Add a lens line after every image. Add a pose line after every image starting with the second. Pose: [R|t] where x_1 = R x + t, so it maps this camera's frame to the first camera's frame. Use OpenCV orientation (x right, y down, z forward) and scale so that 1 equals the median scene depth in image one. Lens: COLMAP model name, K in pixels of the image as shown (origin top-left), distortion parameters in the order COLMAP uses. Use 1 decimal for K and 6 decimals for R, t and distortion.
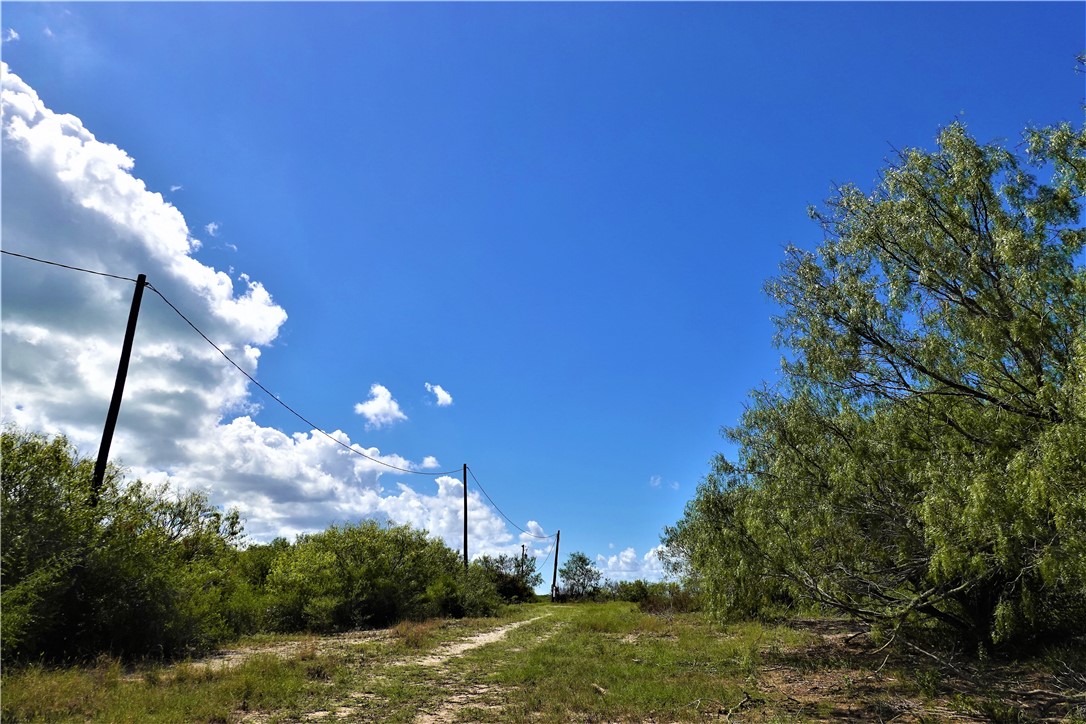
lens RADIAL K [[723.9, 0, 541.9], [0, 723.9, 341.0], [0, 0, 1]] dist [-0.000166, 0.001645]
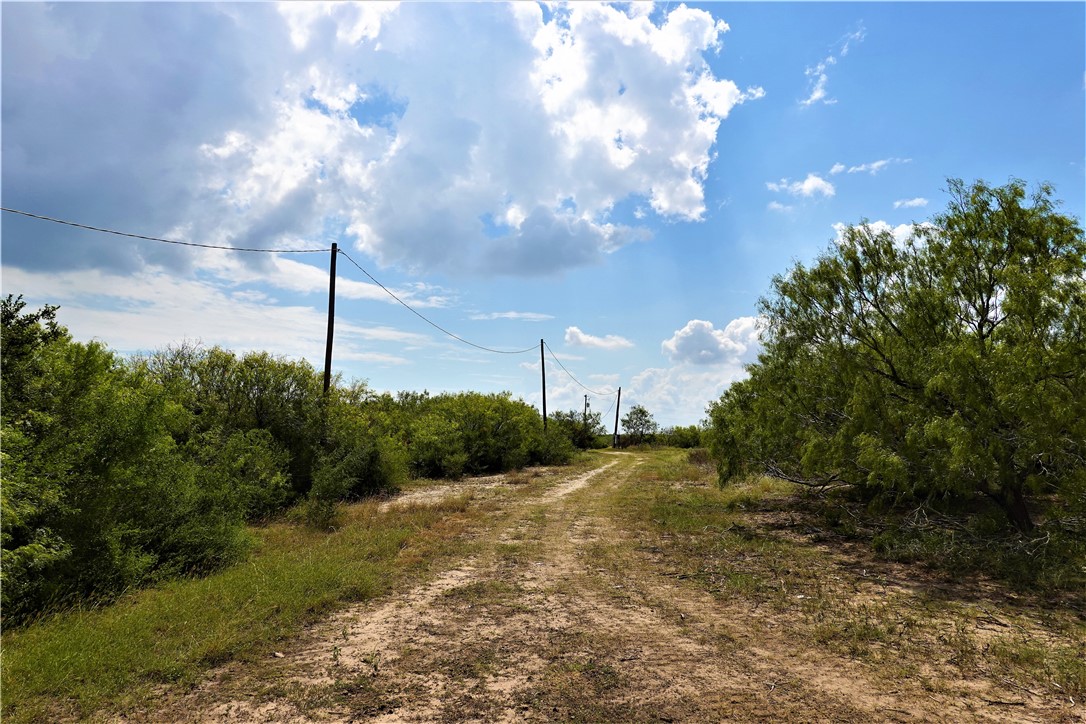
lens RADIAL K [[723.9, 0, 541.9], [0, 723.9, 341.0], [0, 0, 1]] dist [-0.000166, 0.001645]
pose [[0.996684, -0.001235, -0.081359, -0.011052], [0.018129, 0.978123, 0.207235, -0.070735], [0.079323, -0.208023, 0.974902, -0.145605]]
